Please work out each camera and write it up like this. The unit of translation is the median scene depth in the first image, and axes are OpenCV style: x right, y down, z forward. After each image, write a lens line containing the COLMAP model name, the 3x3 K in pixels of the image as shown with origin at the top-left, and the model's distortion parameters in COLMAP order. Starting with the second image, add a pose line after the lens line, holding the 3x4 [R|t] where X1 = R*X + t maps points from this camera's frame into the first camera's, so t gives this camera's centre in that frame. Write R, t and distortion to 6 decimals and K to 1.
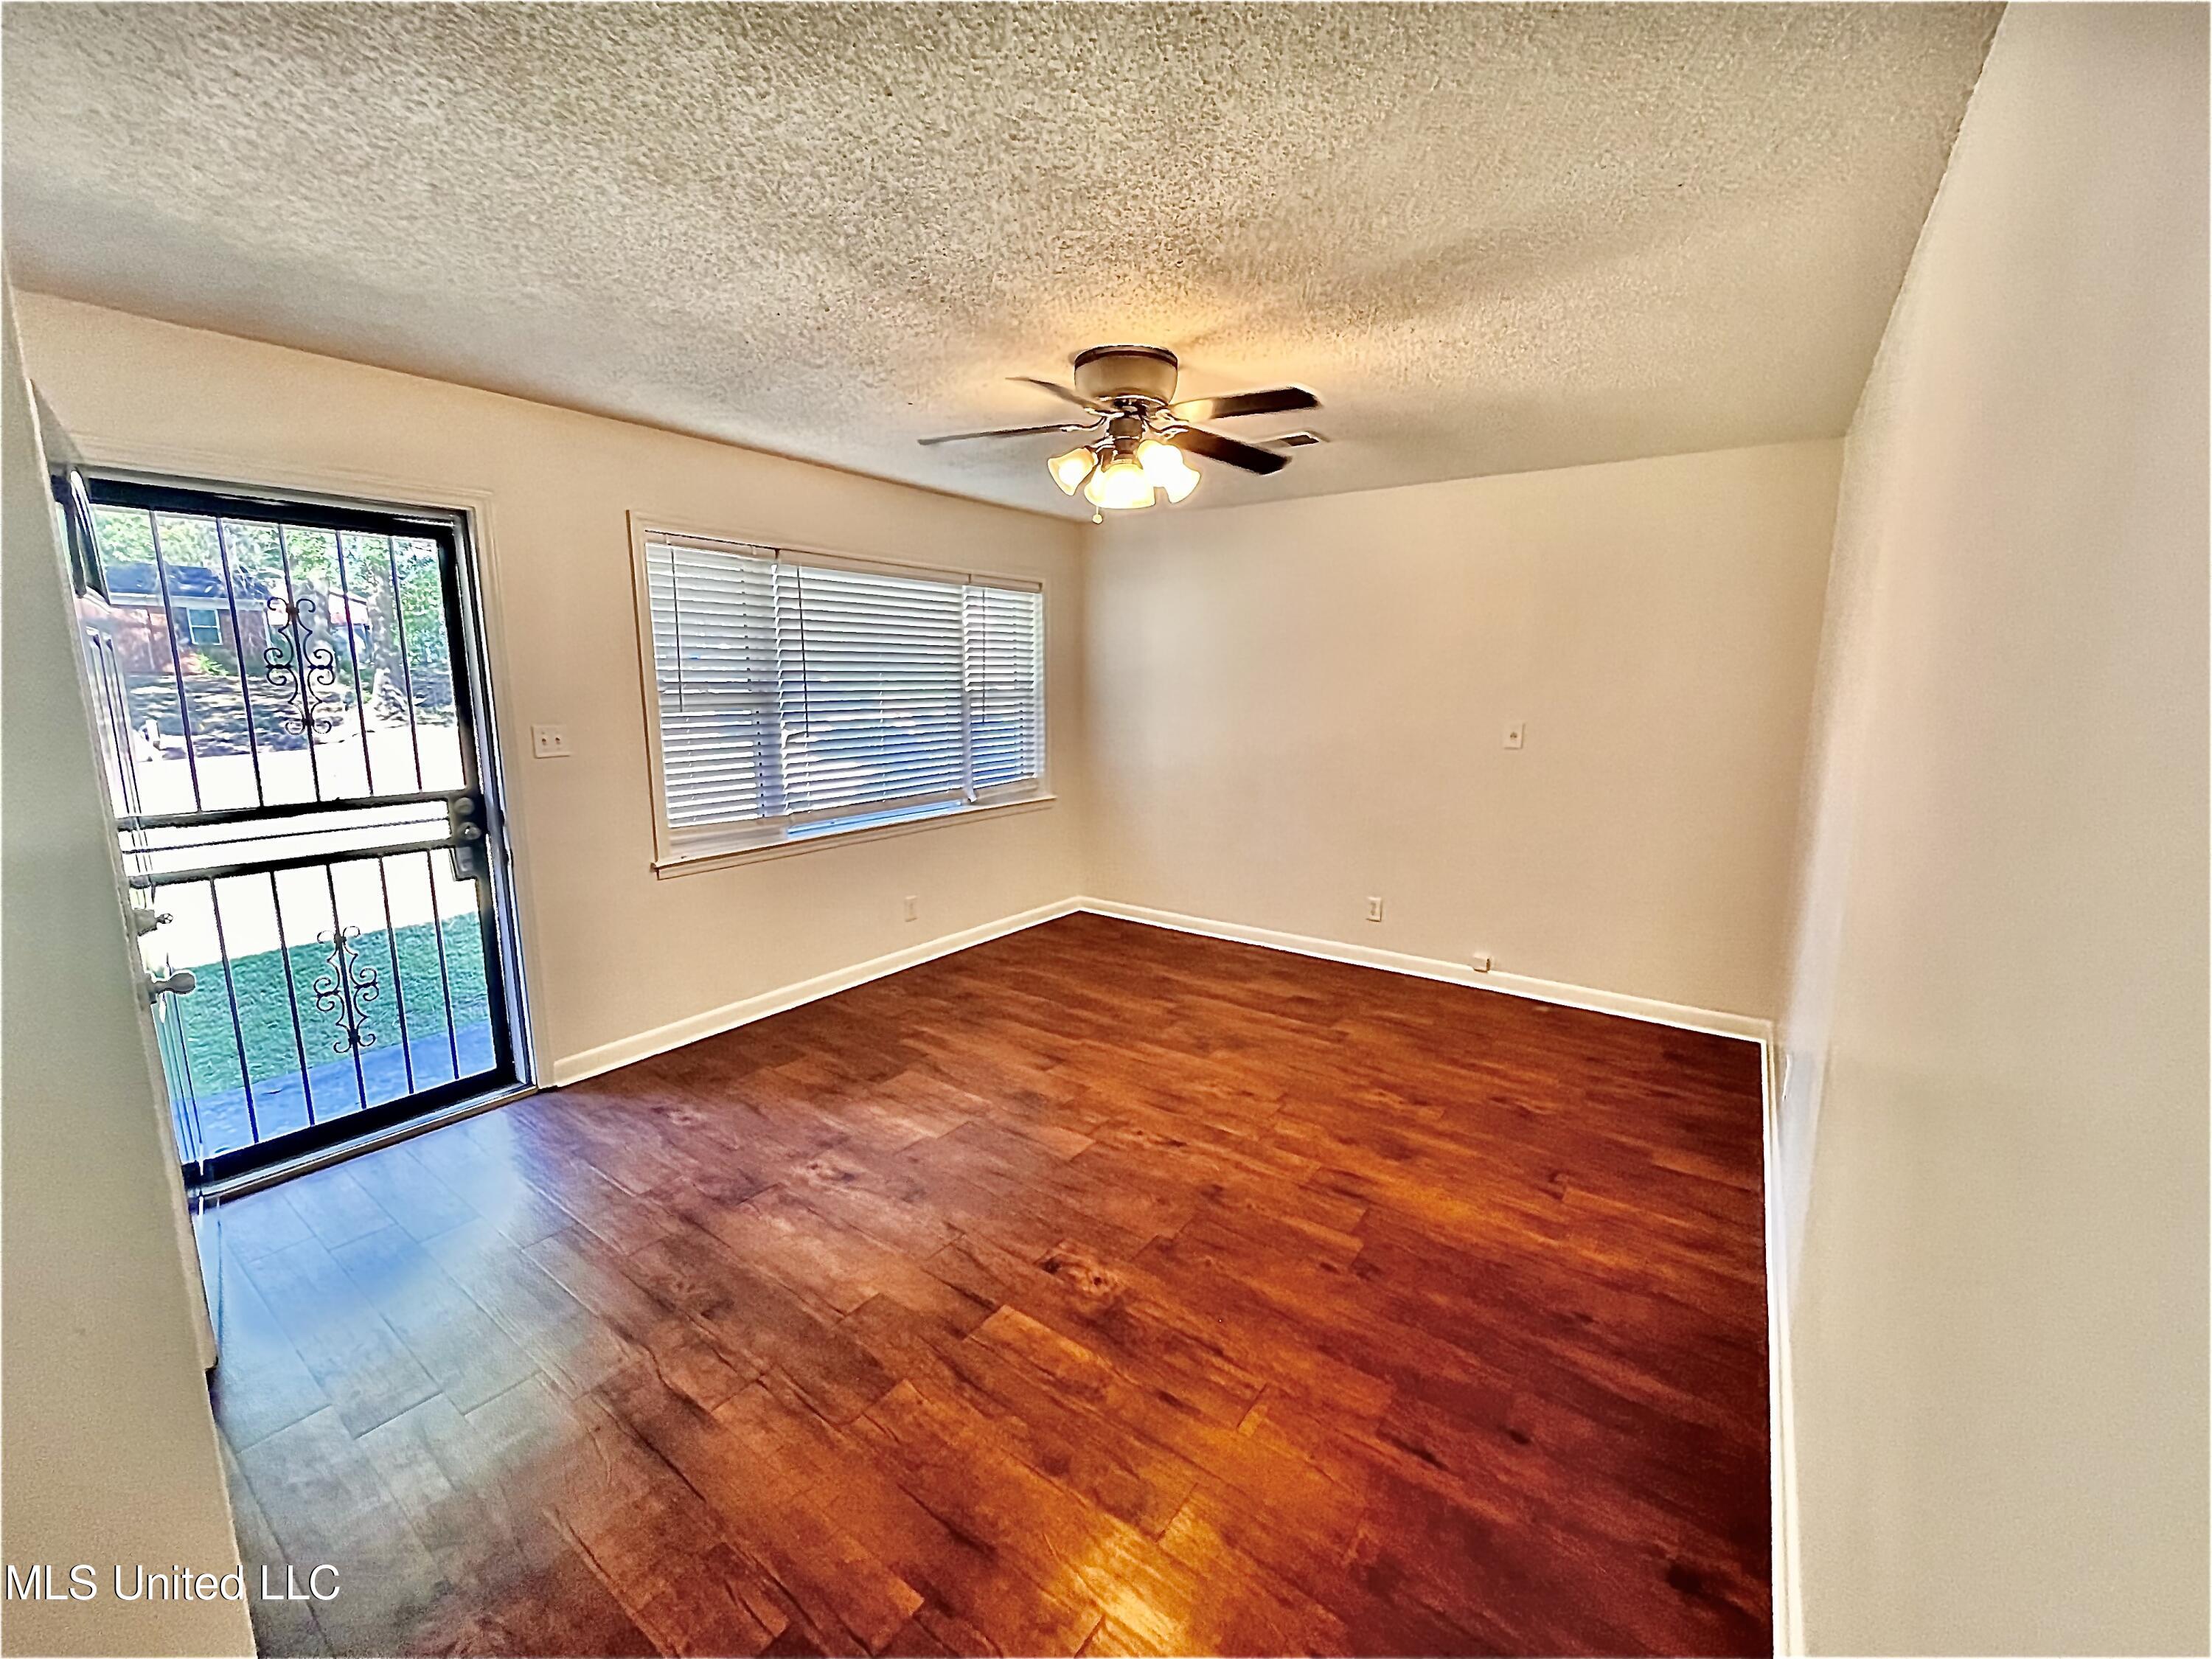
lens RADIAL K [[896.2, 0, 1108.2], [0, 896.2, 824.9], [0, 0, 1]] dist [-0.003033, 0.000826]
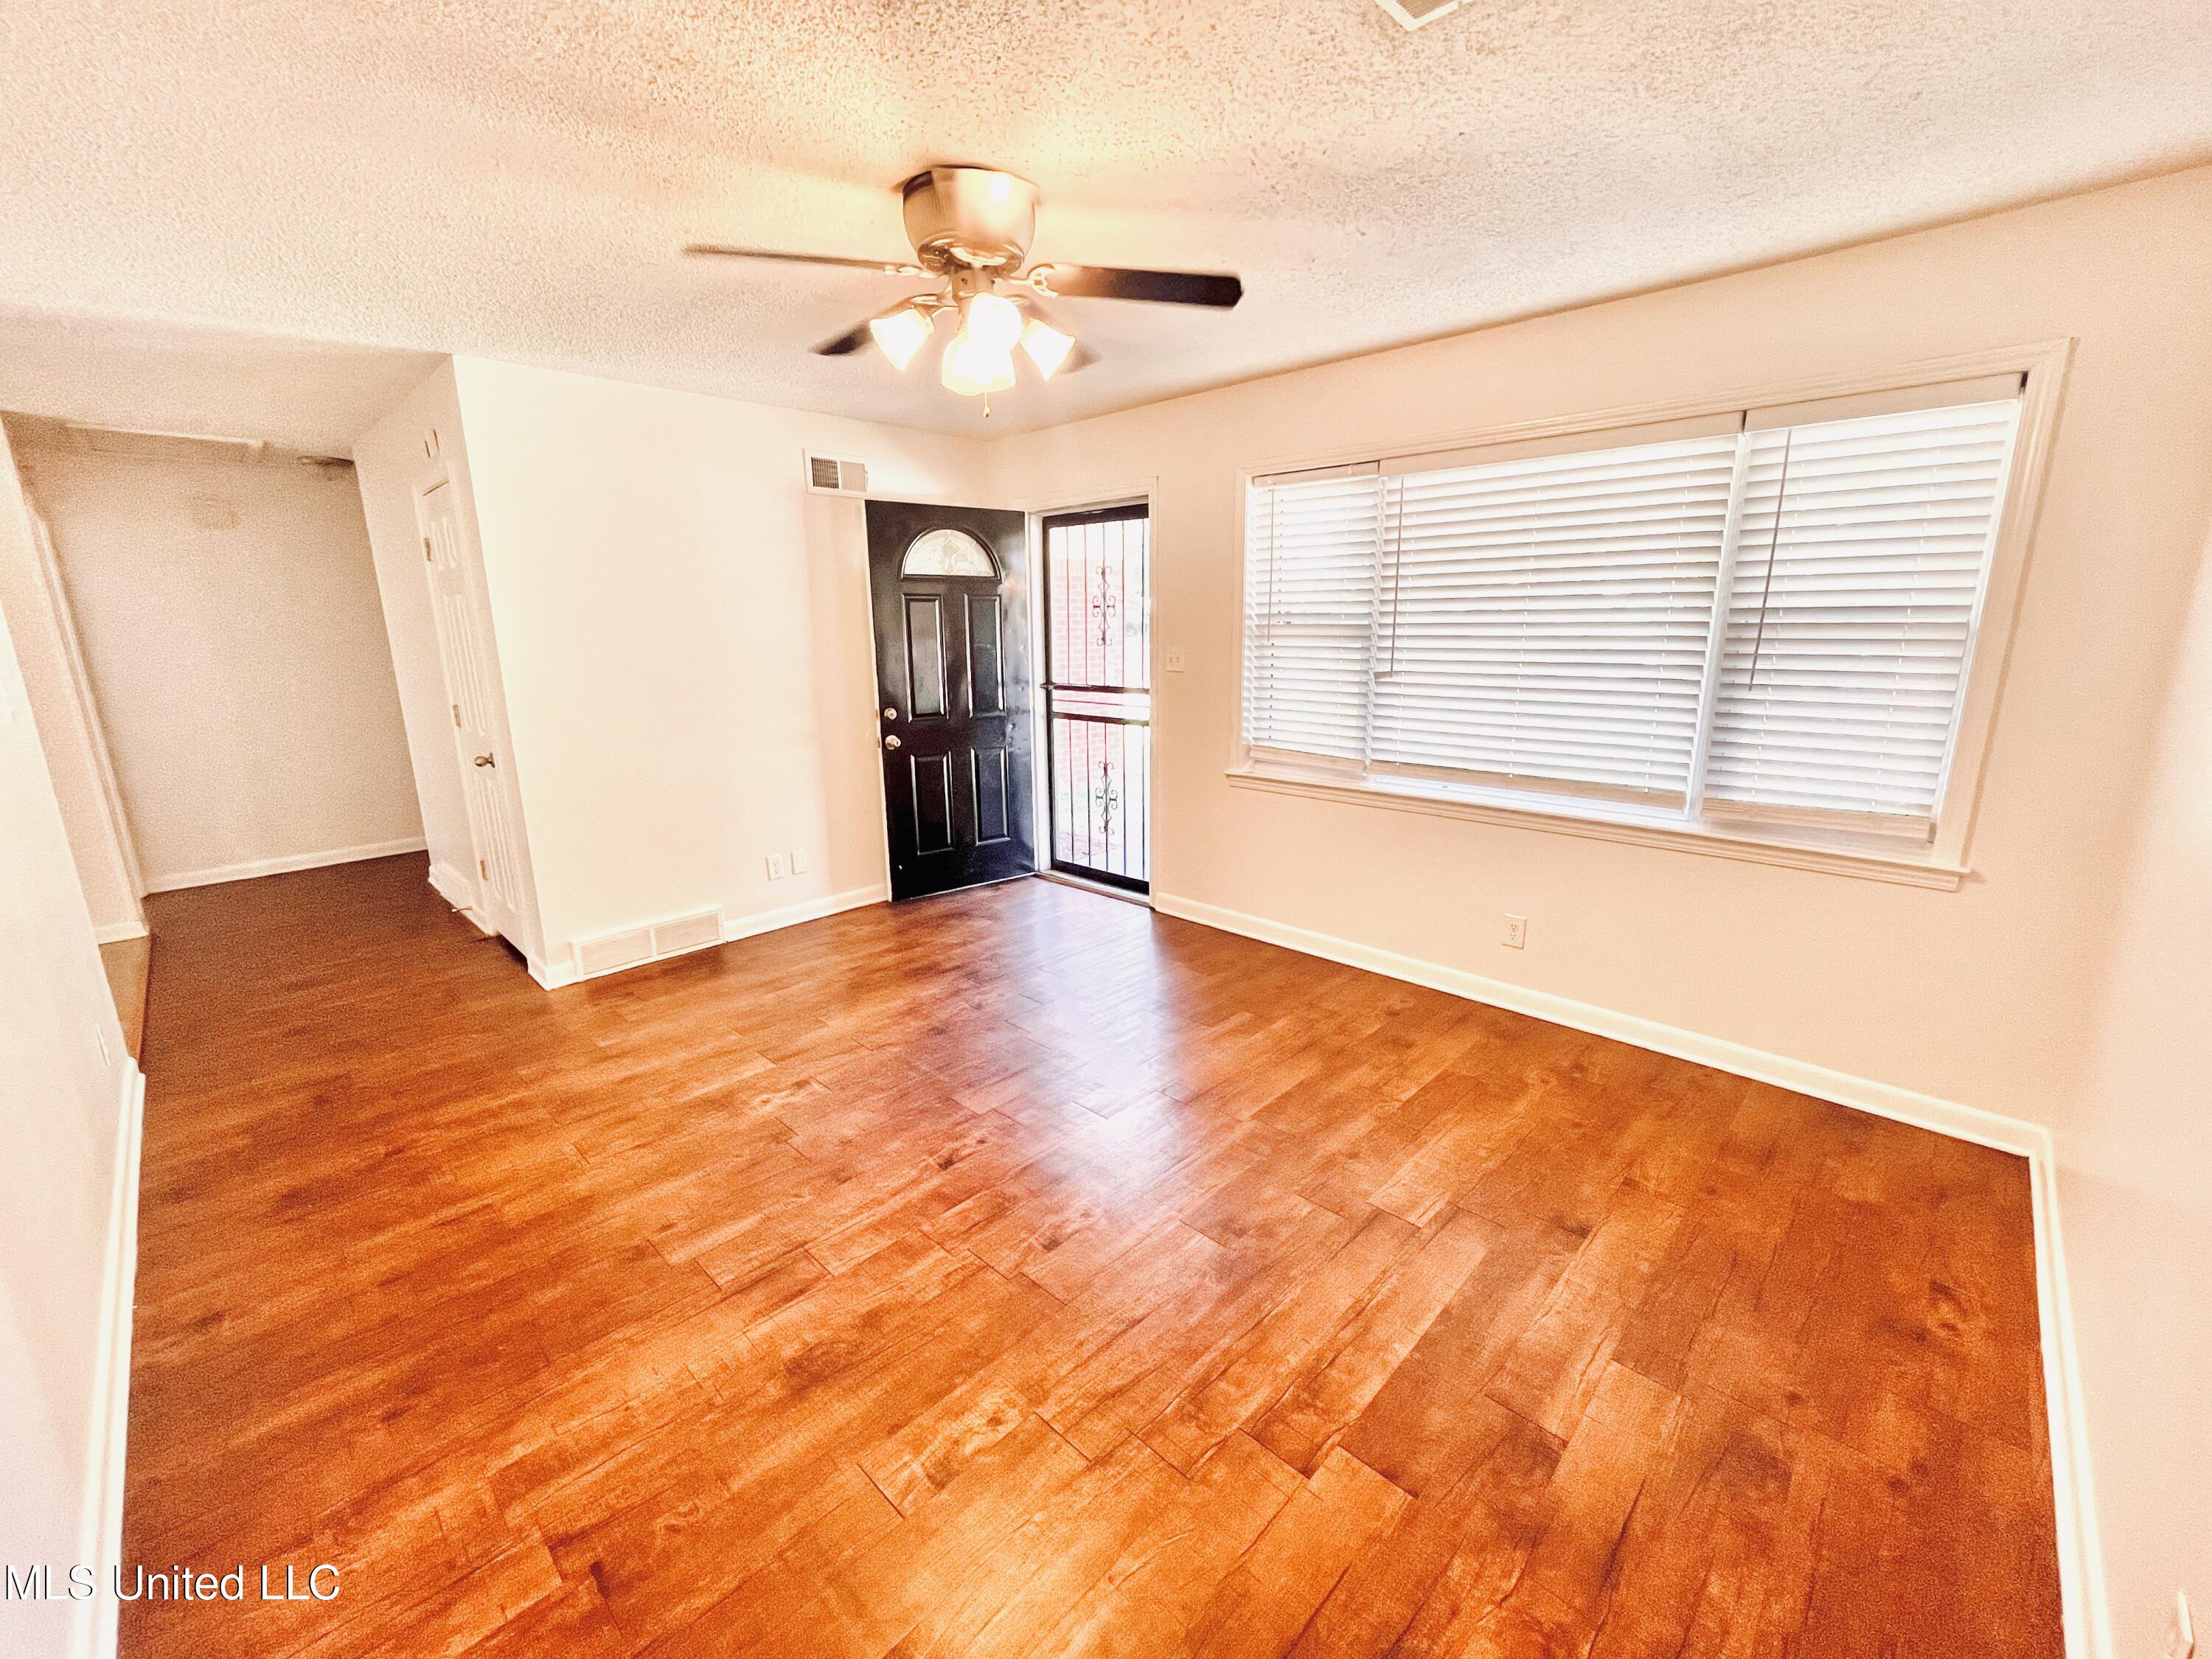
lens RADIAL K [[896.2, 0, 1101.0], [0, 896.2, 826.2], [0, 0, 1]] dist [-0.003033, 0.000826]
pose [[-0.149050, 0.221767, -0.963641, 0.780881], [-0.151828, 0.957838, 0.243916, -0.174165], [0.977104, 0.182663, -0.109095, 1.150116]]
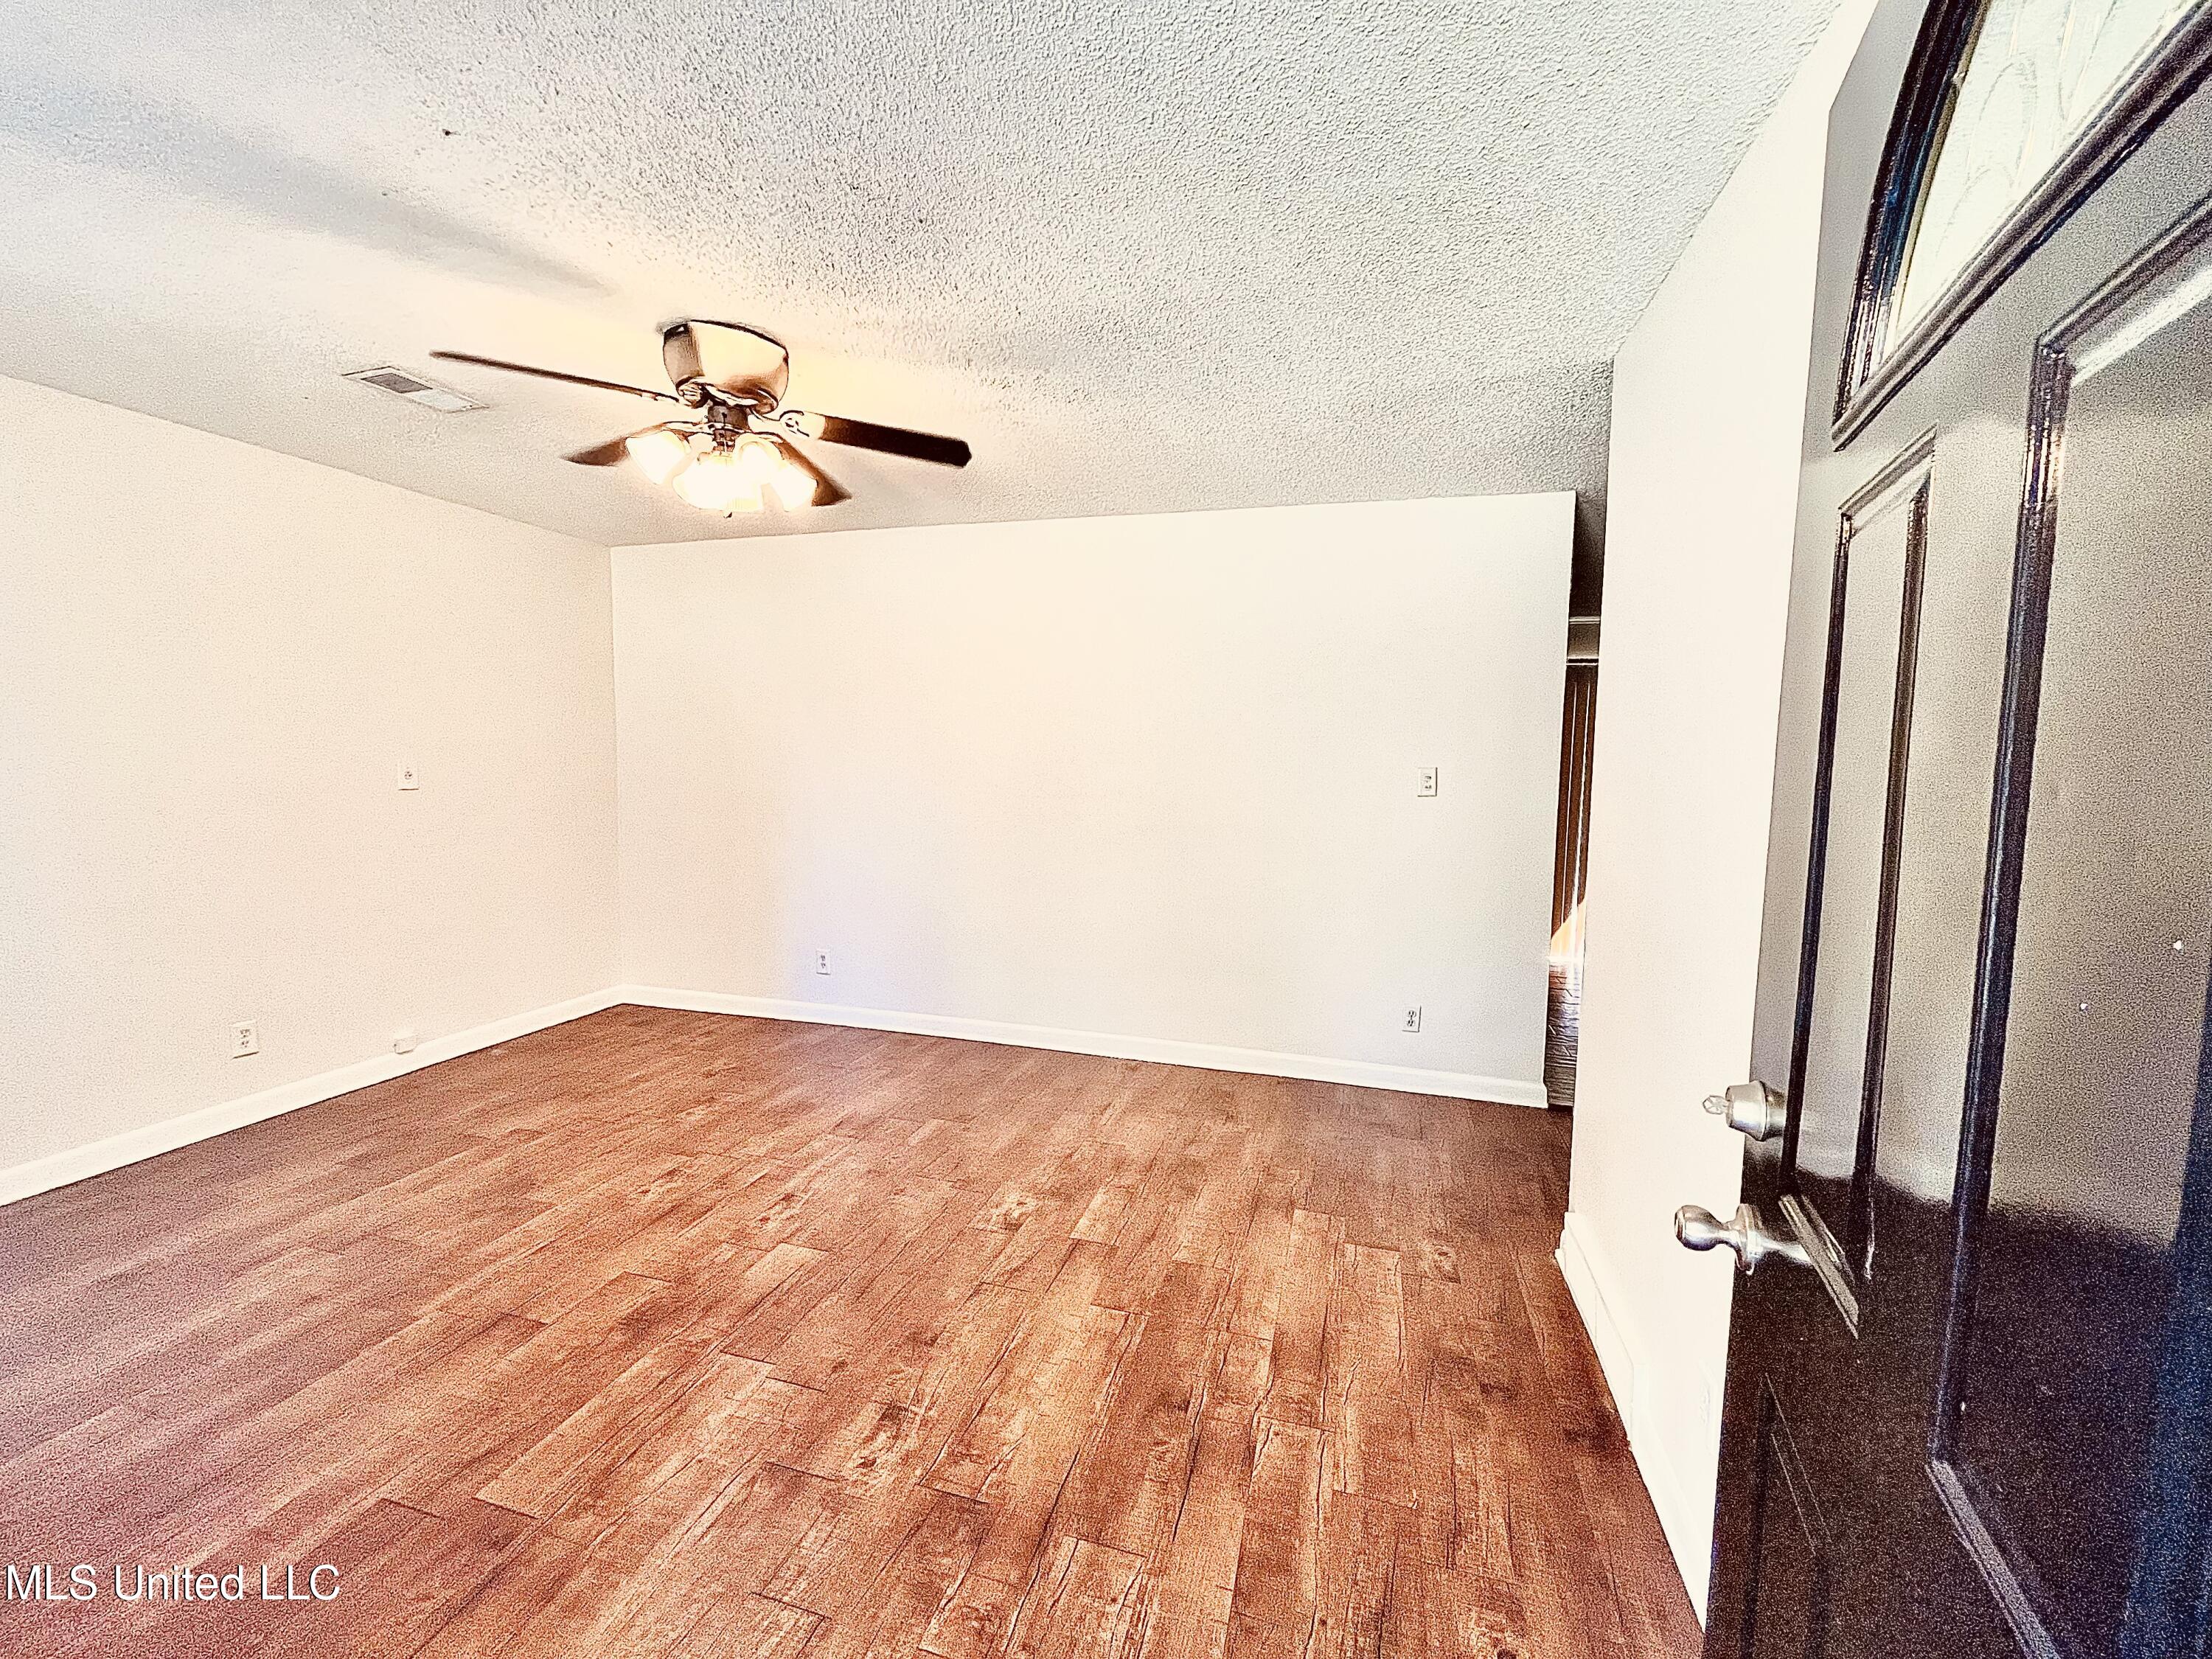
lens RADIAL K [[896.2, 0, 1102.9], [0, 896.2, 829.9], [0, 0, 1]] dist [-0.003033, 0.000826]
pose [[-0.331905, -0.087066, 0.939286, -0.862325], [0.139199, 0.980310, 0.140056, -0.105057], [-0.932986, 0.177232, -0.313250, 0.897496]]
